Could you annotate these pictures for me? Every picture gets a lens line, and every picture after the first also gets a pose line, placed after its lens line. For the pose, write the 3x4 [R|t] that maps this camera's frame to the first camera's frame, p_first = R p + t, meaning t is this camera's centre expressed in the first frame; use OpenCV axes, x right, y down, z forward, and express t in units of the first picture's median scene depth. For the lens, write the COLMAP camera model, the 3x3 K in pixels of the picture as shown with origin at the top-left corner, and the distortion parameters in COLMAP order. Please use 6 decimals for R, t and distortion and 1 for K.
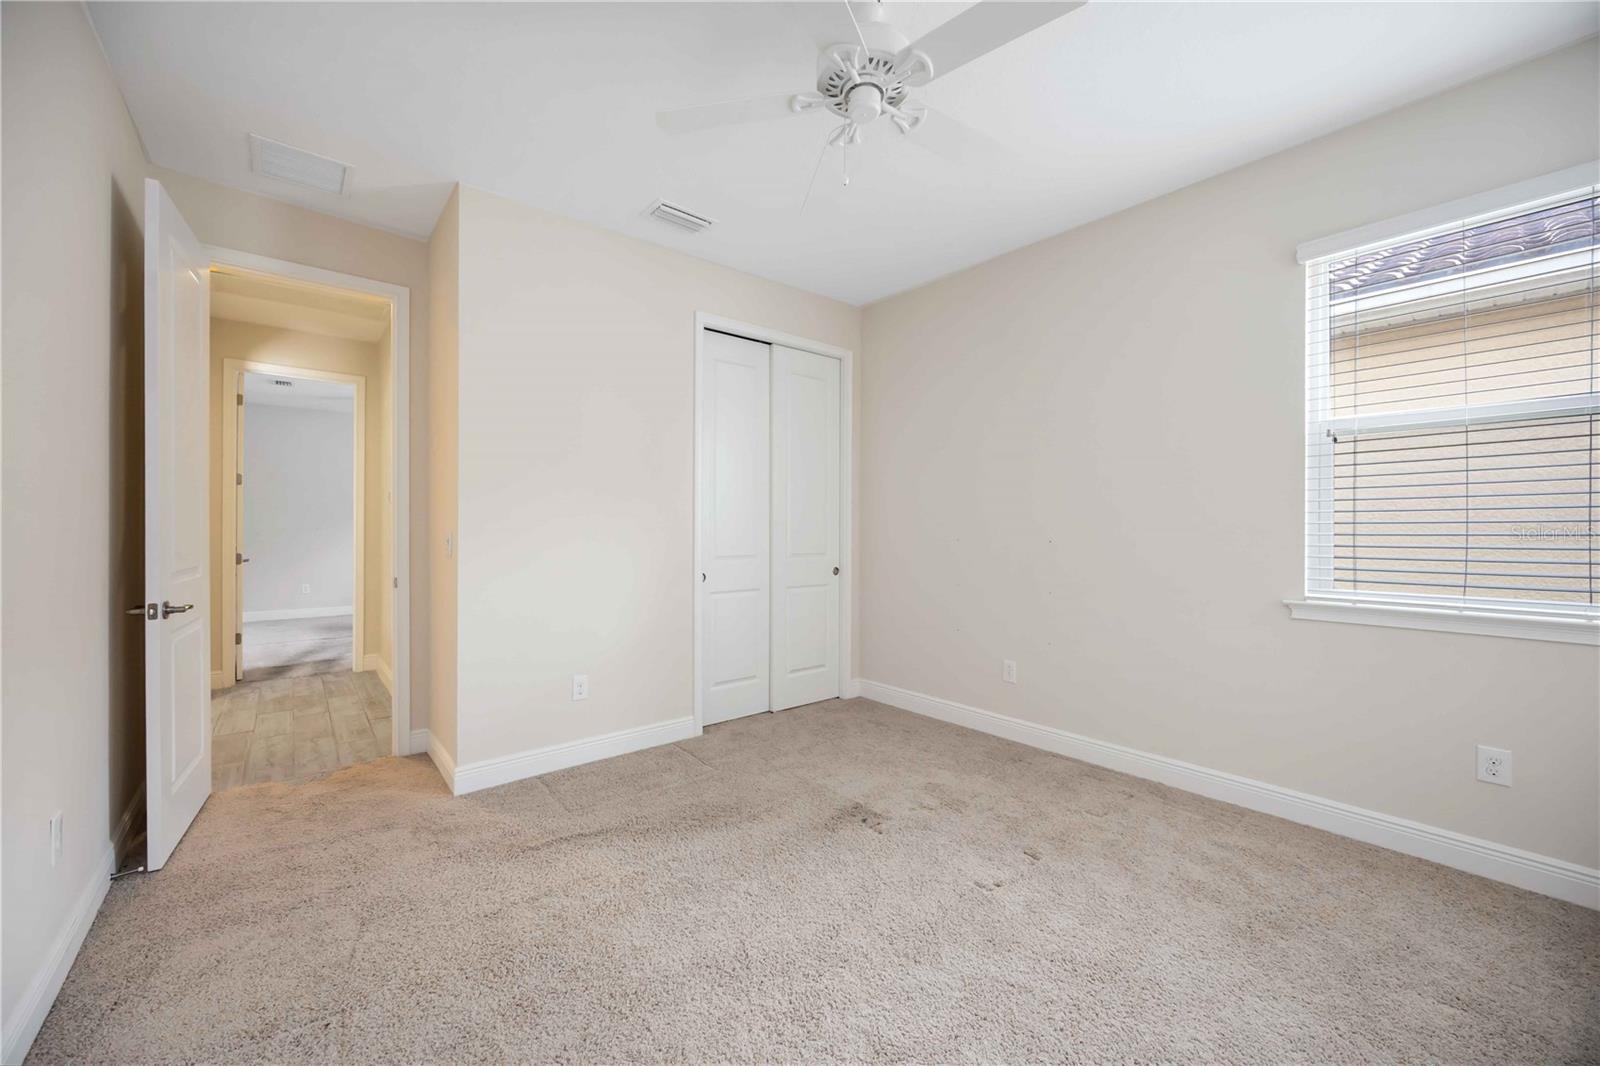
lens RADIAL K [[610.9, 0, 789.7], [0, 610.9, 531.1], [0, 0, 1]] dist [-0.002281, 0.000578]
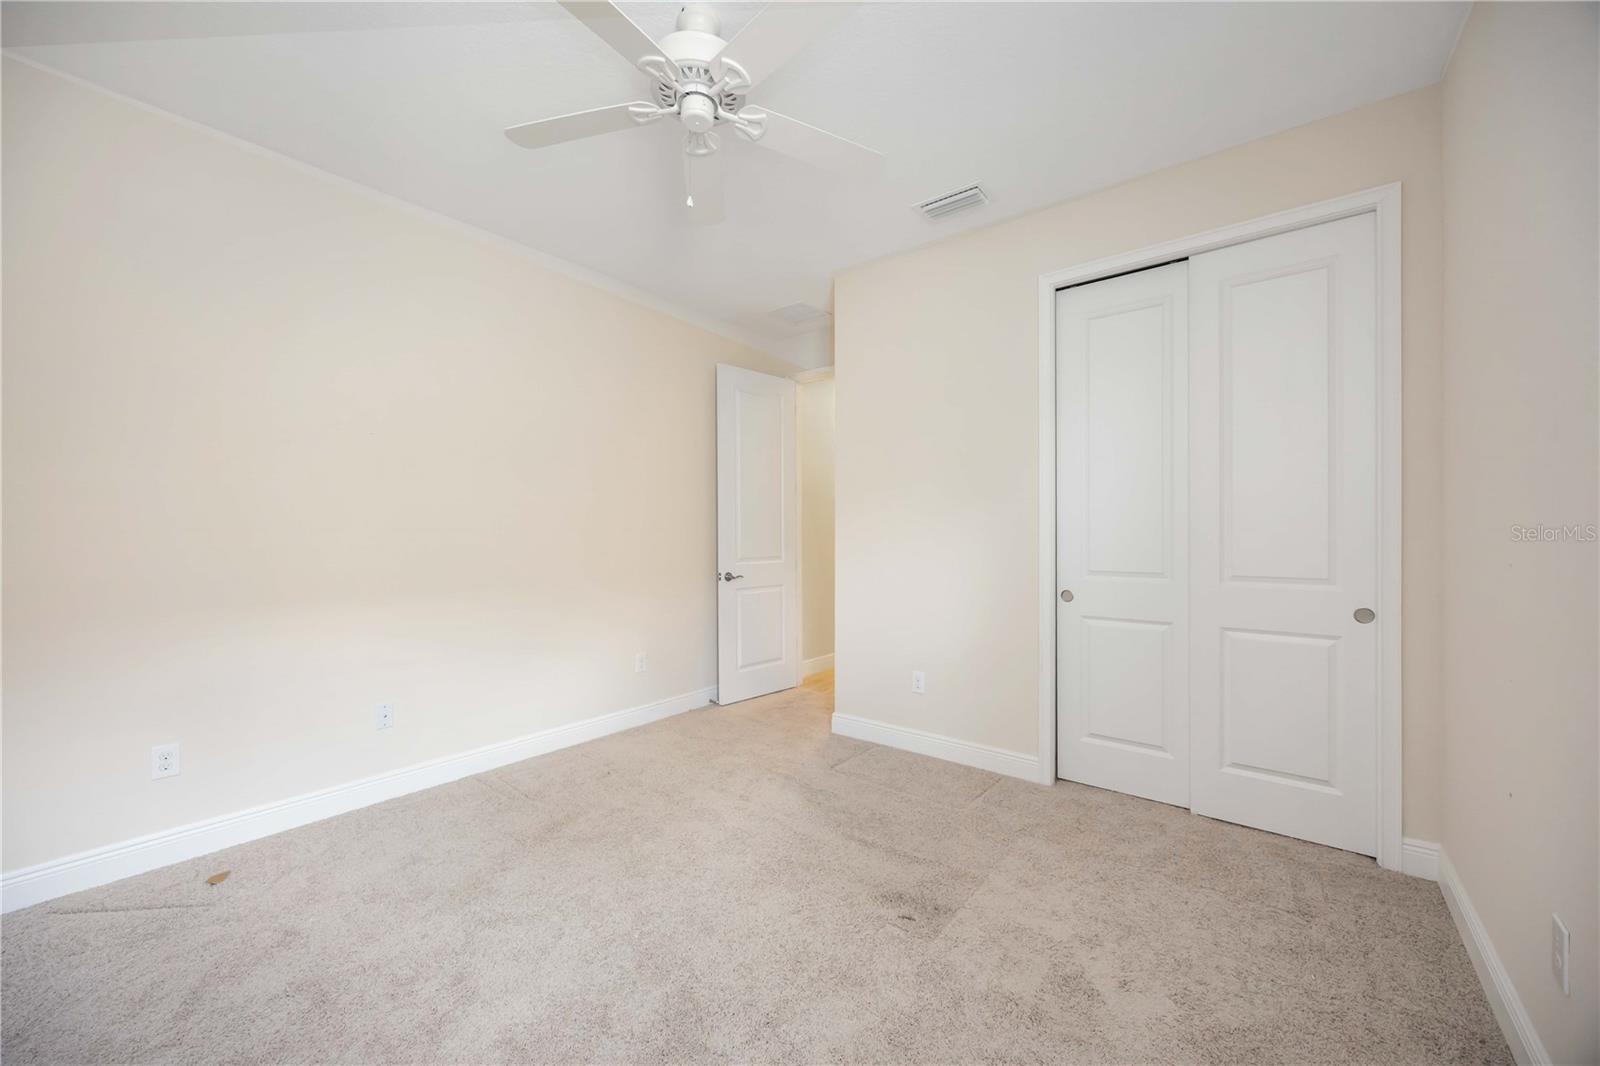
lens RADIAL K [[610.9, 0, 804.7], [0, 610.9, 534.3], [0, 0, 1]] dist [-0.002281, 0.000578]
pose [[0.204968, -0.003000, -0.978764, 0.676464], [-0.001237, 0.999994, -0.003324, -0.002646], [0.978768, 0.001892, 0.204963, 0.576482]]
